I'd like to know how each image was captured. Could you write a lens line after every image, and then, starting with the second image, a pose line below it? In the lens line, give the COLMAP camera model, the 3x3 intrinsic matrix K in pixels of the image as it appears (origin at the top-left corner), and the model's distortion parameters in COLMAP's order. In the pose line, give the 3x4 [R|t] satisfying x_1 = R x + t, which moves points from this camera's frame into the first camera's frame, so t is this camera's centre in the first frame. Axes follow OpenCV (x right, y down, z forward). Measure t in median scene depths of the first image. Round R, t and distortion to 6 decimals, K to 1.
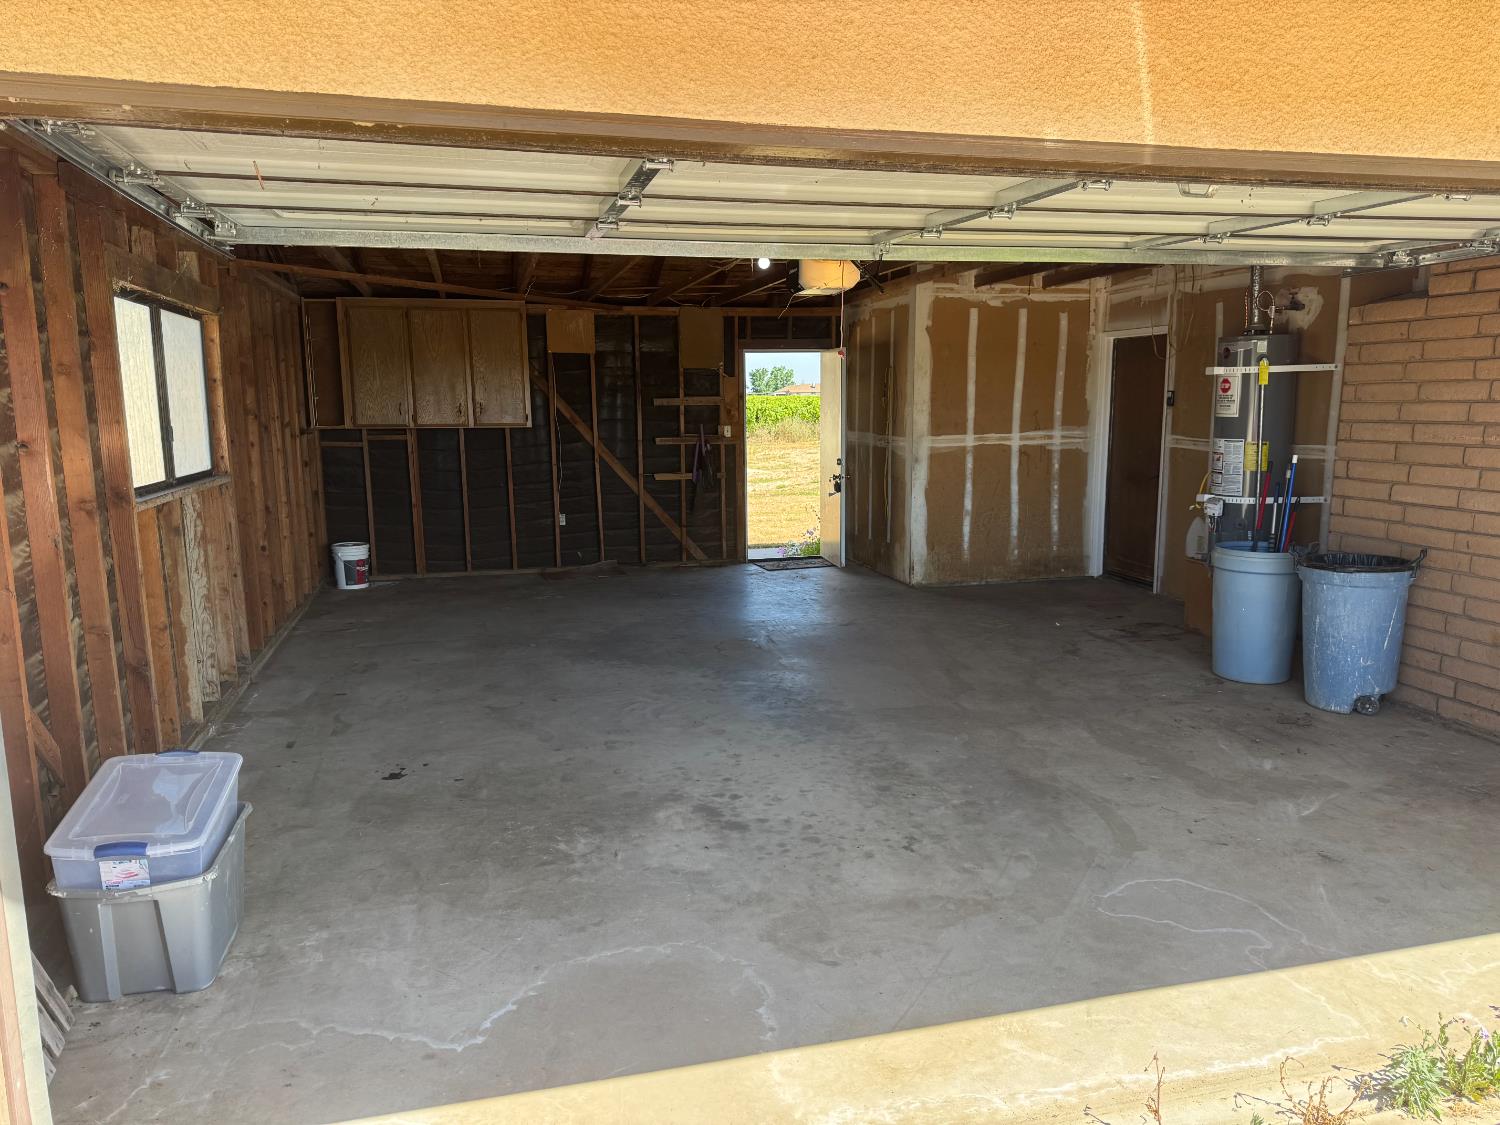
lens RADIAL K [[1047.5, 0, 750.0], [0, 1047.5, 562.5], [0, 0, 1]] dist [0.083303, -0.001522]
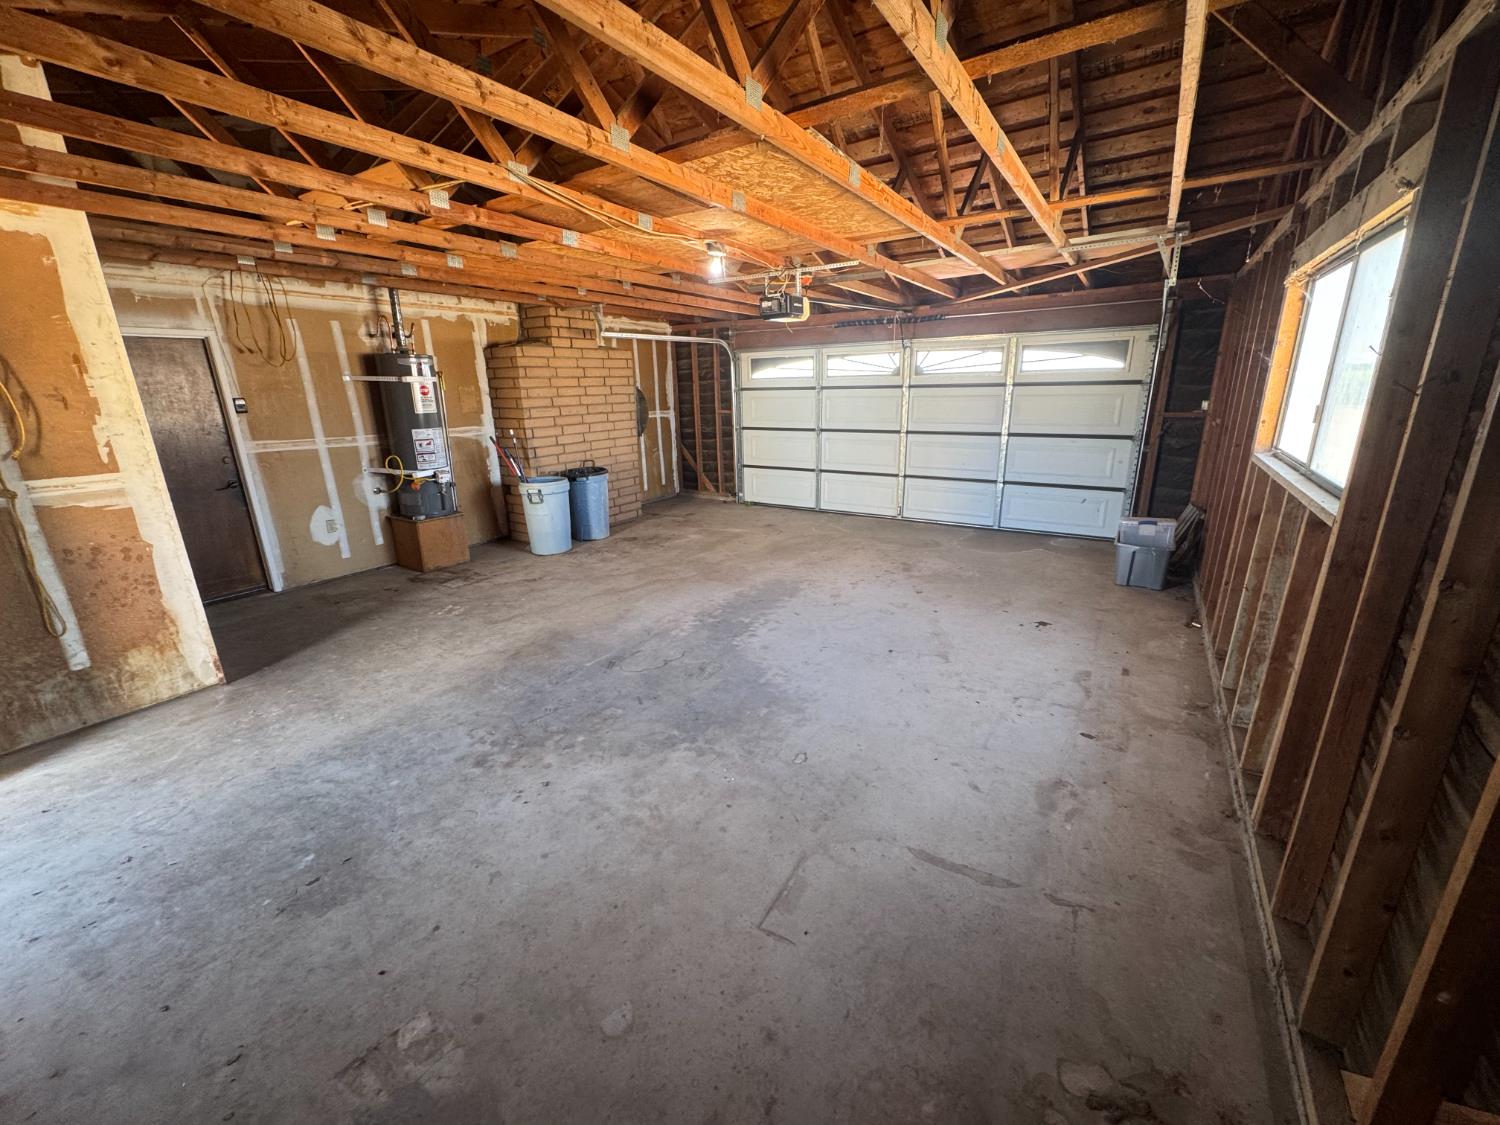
lens RADIAL K [[594.4, 0, 755.3], [0, 594.4, 559.0], [0, 0, 1]] dist [0.002106, 0.000241]
pose [[-0.677198, -0.186533, 0.711764, -0.505284], [0.145175, 0.914445, 0.377775, -0.219285], [-0.721337, 0.359159, -0.592181, 1.385025]]
